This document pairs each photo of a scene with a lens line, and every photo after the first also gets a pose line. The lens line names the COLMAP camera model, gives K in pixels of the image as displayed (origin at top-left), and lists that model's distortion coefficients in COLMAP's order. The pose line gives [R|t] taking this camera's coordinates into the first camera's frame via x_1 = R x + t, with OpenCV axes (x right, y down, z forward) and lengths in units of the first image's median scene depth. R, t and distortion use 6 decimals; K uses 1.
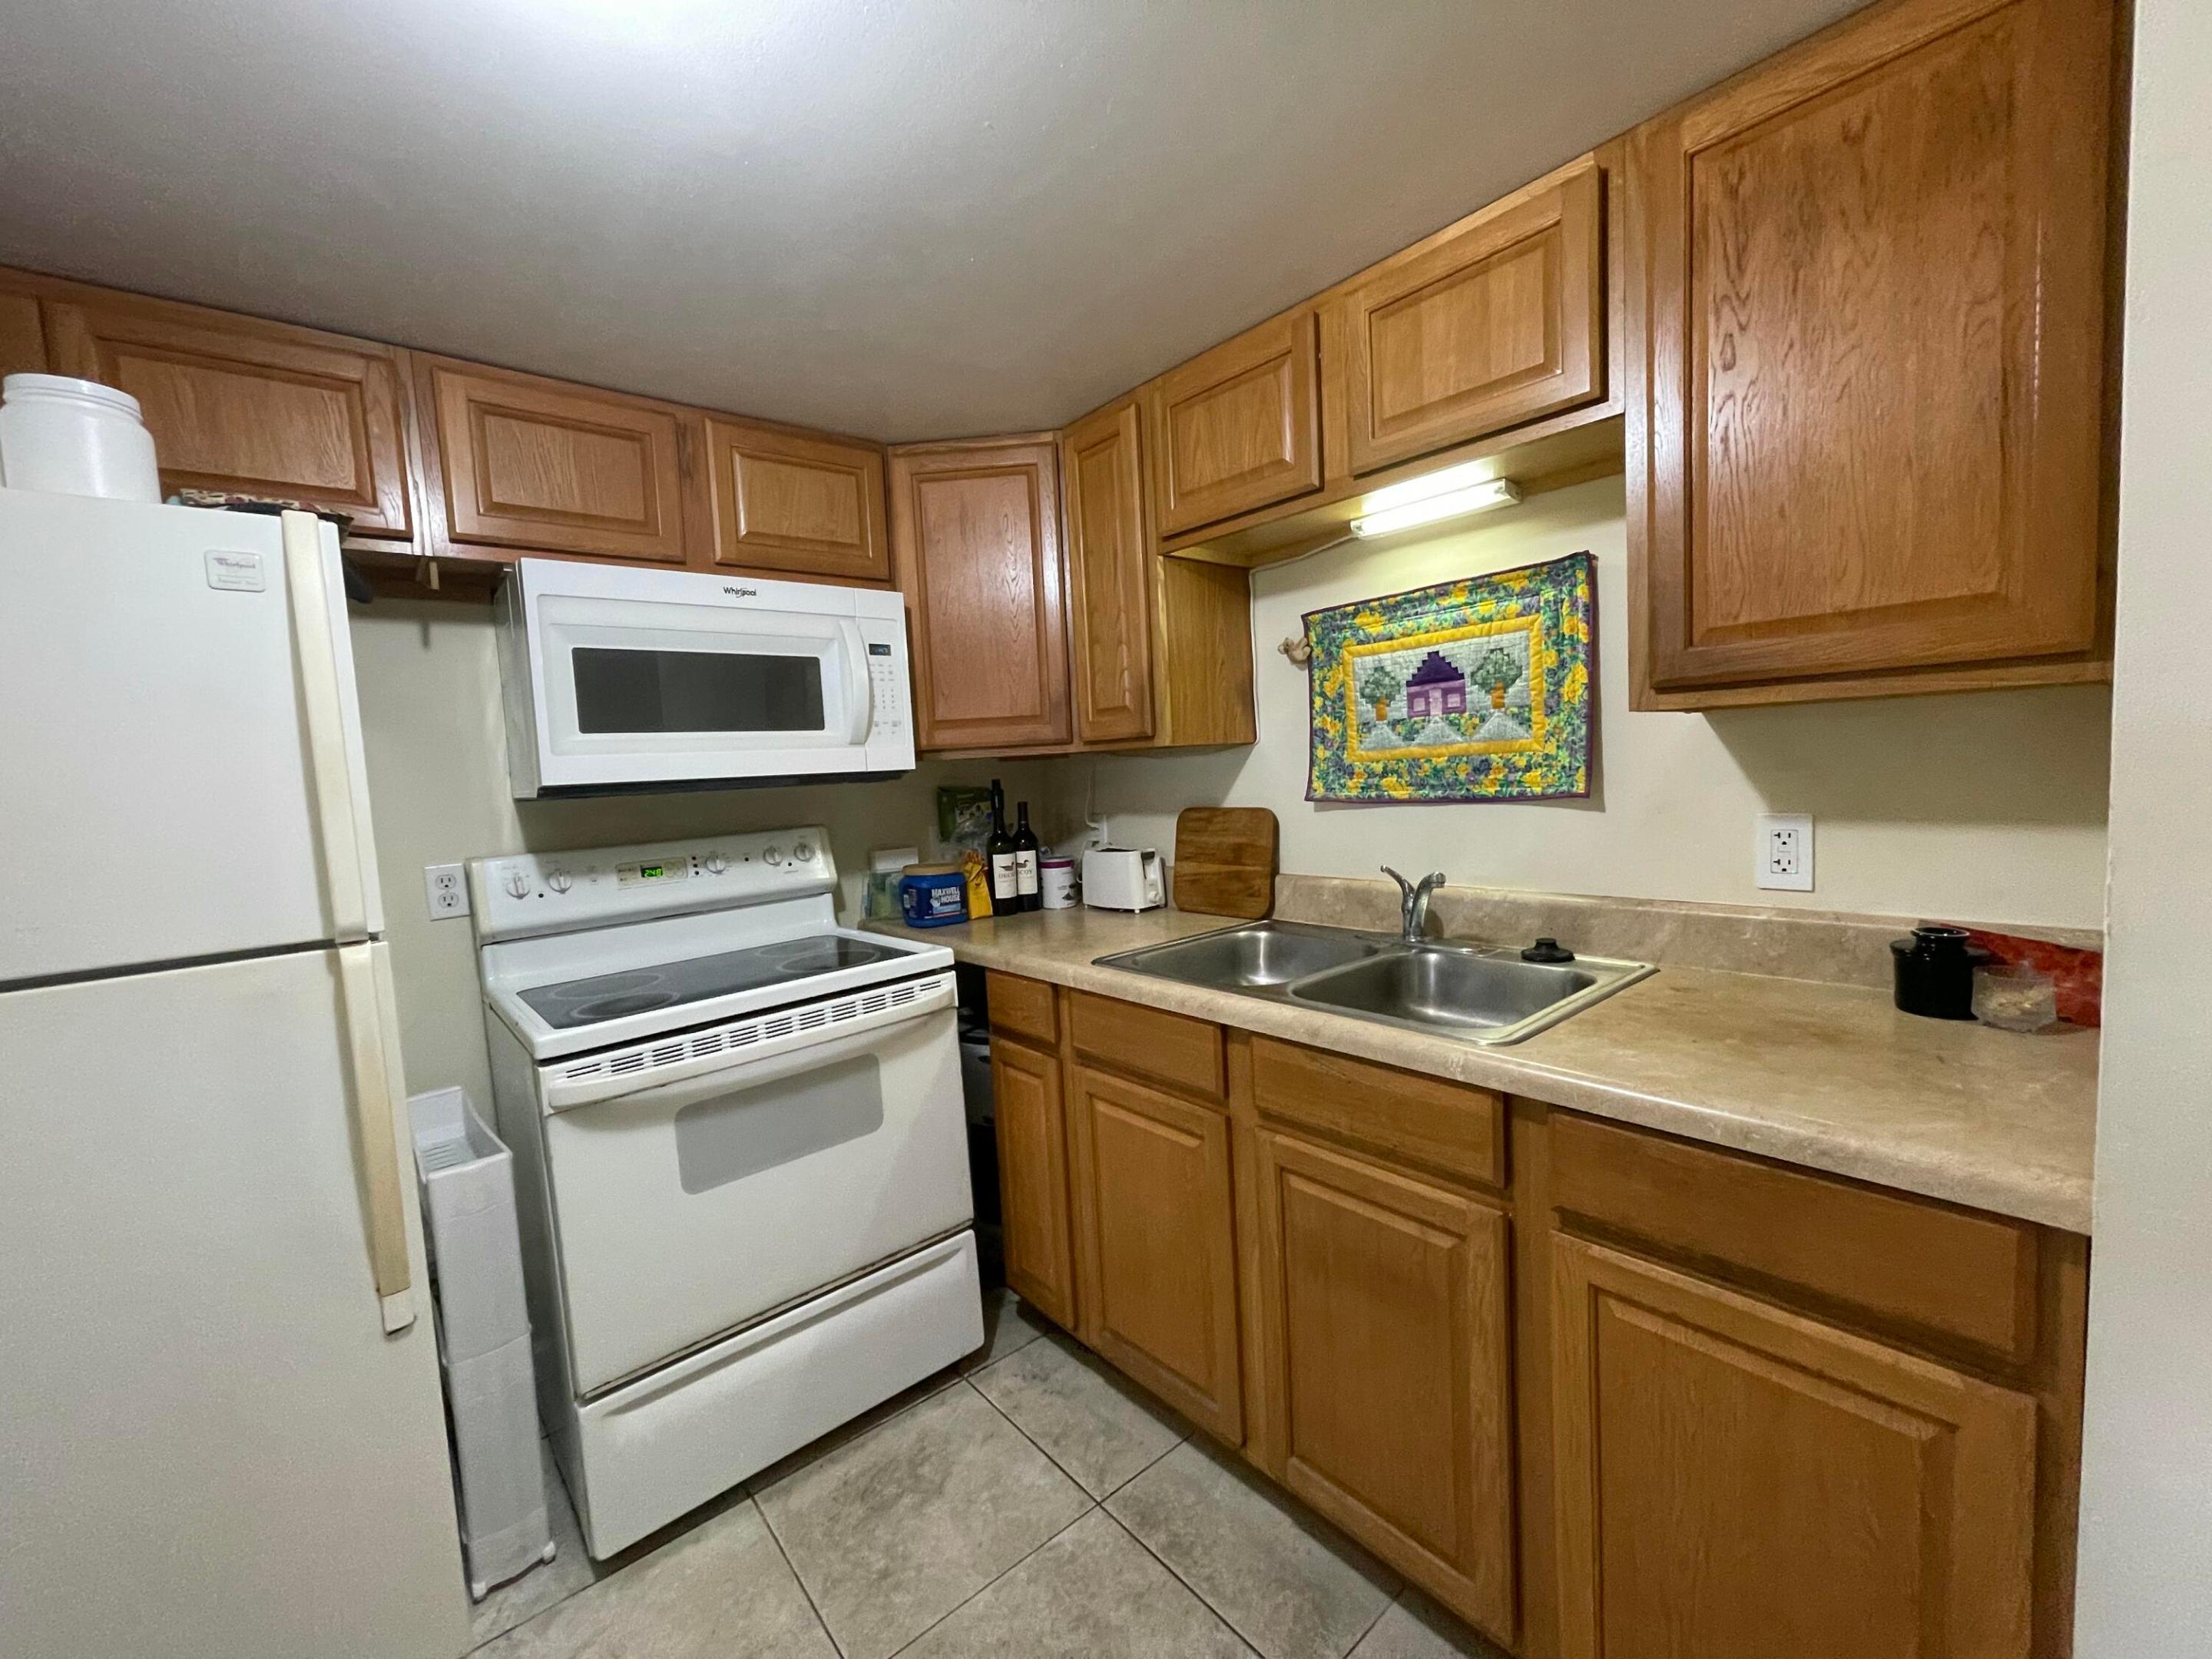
lens RADIAL K [[893.1, 0, 1106.0], [0, 893.1, 829.5], [0, 0, 1]] dist [-0.001109, -0.000360]
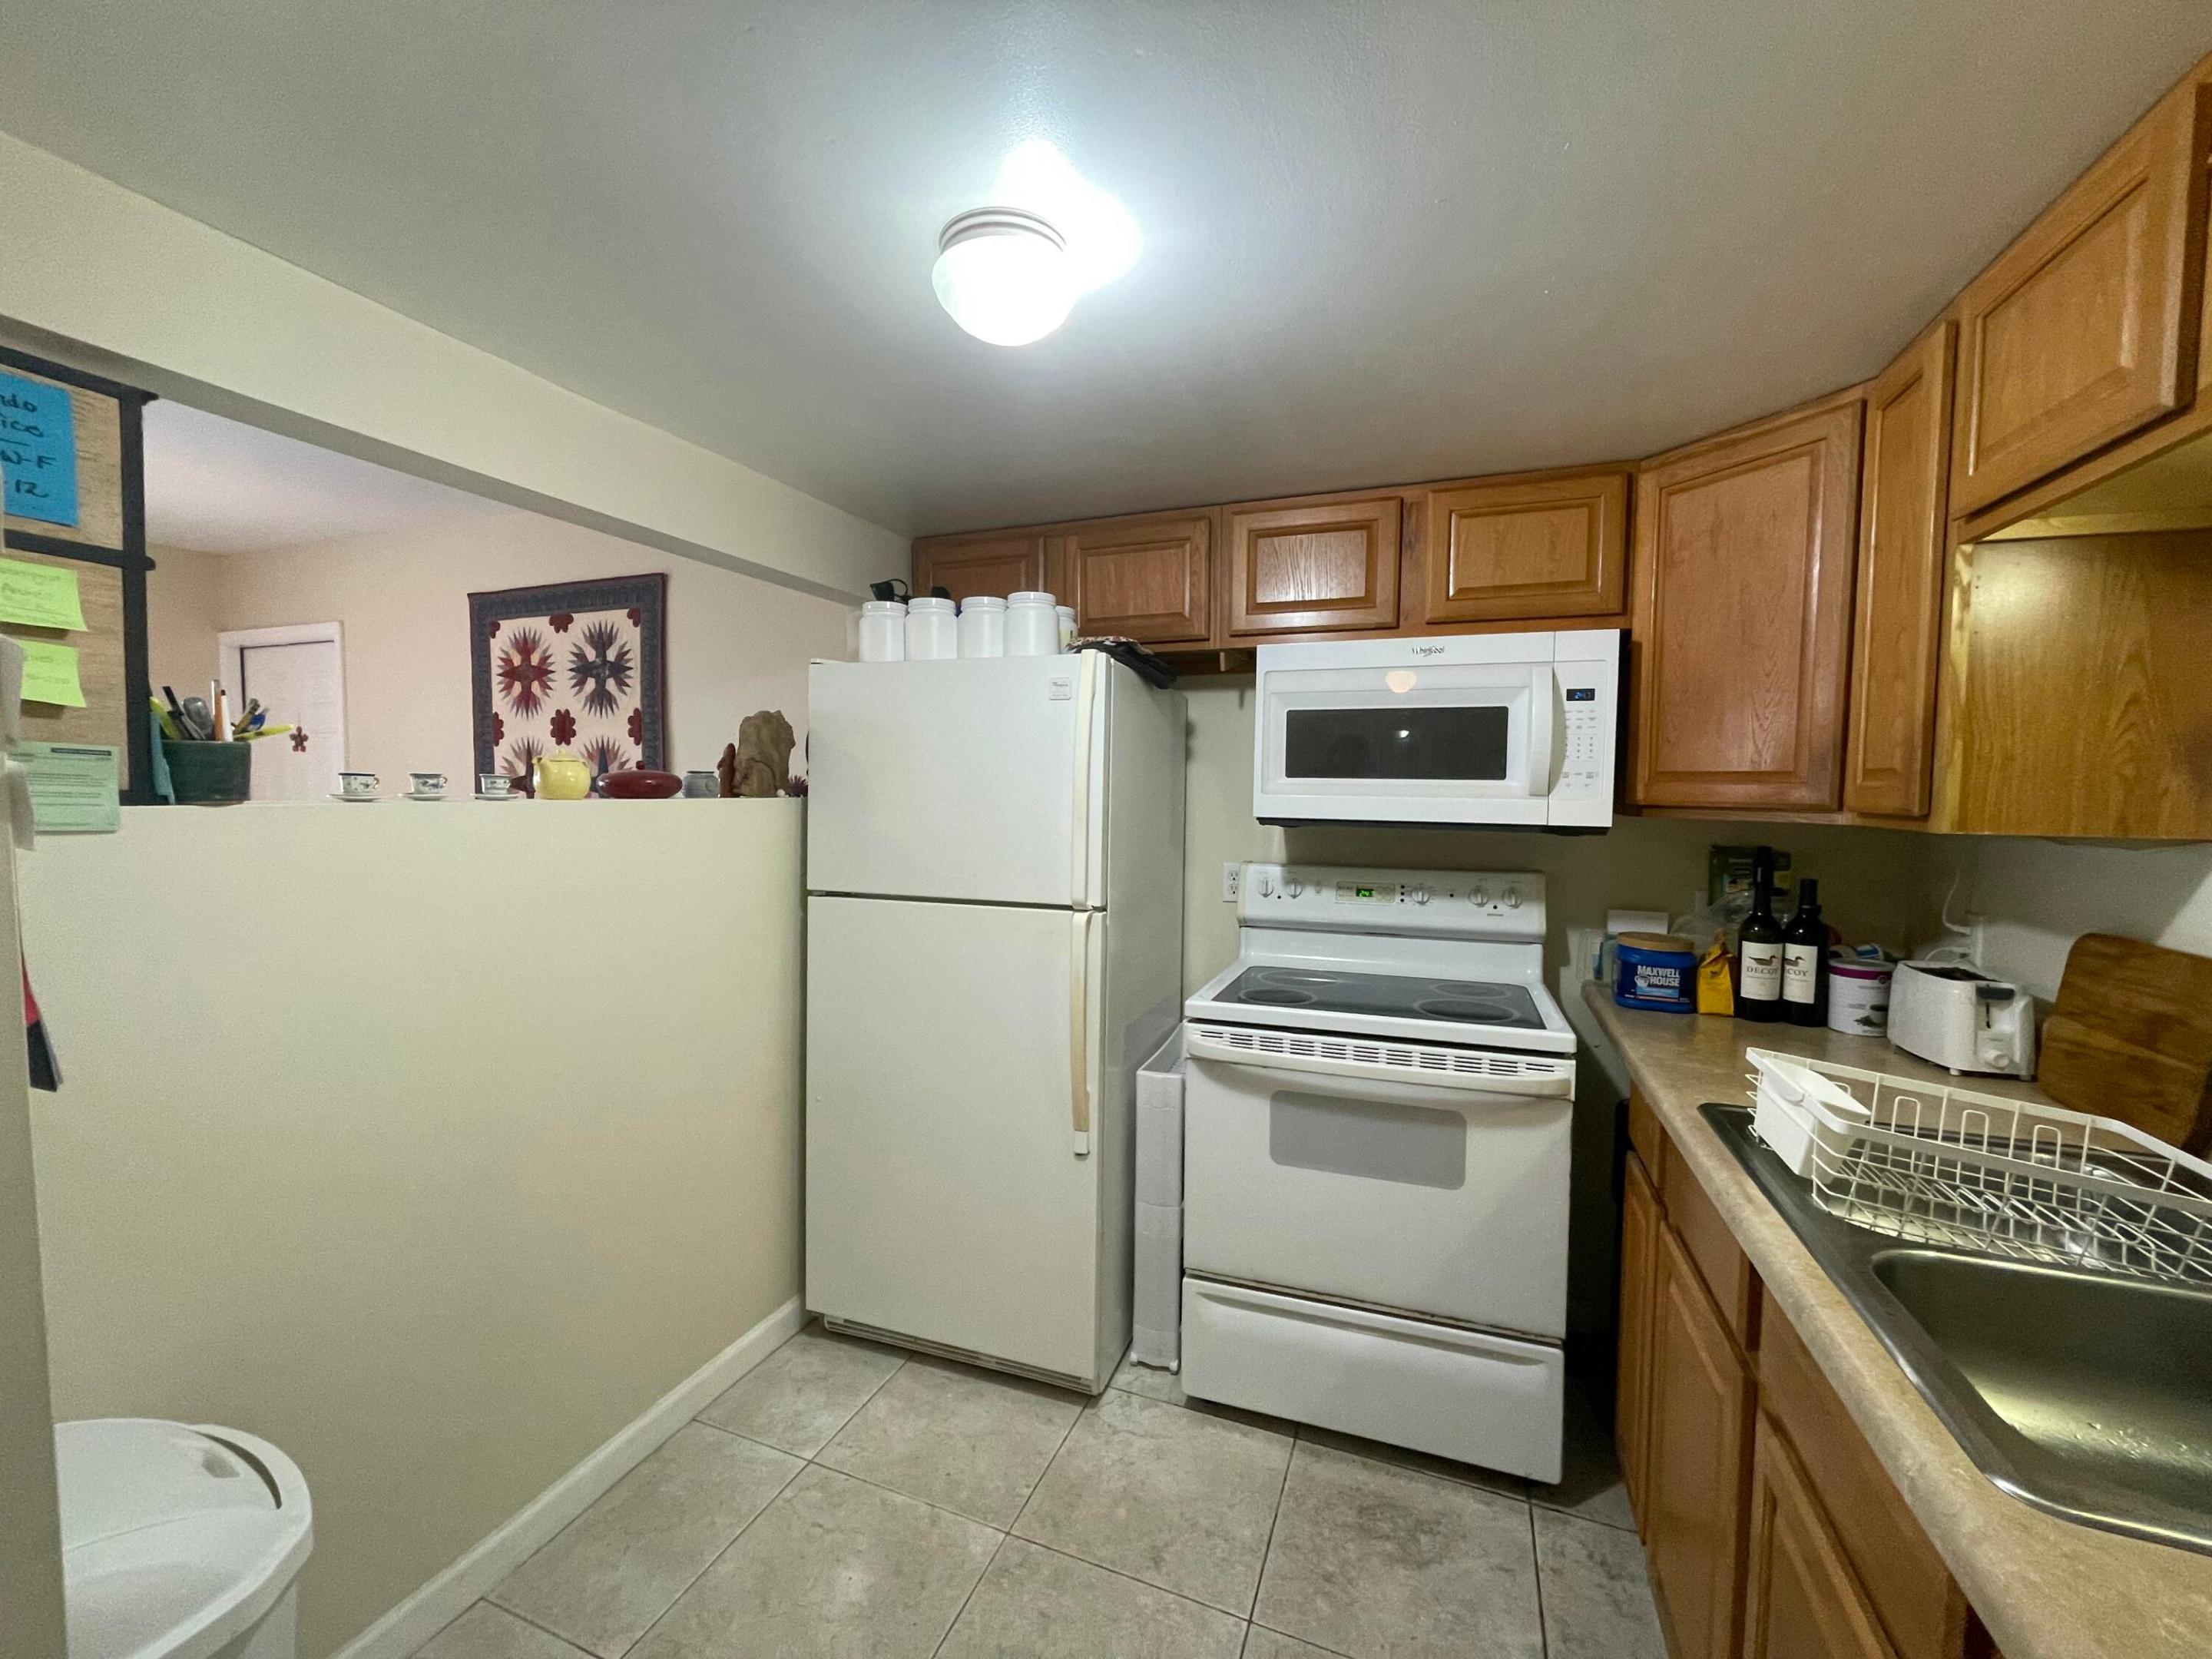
lens RADIAL K [[893.1, 0, 1106.0], [0, 893.1, 829.5], [0, 0, 1]] dist [-0.001109, -0.000360]
pose [[0.473305, 0.104312, -0.874701, 0.354595], [-0.100376, 0.992883, 0.064091, -0.078250], [0.875161, 0.057464, 0.480407, 0.146951]]
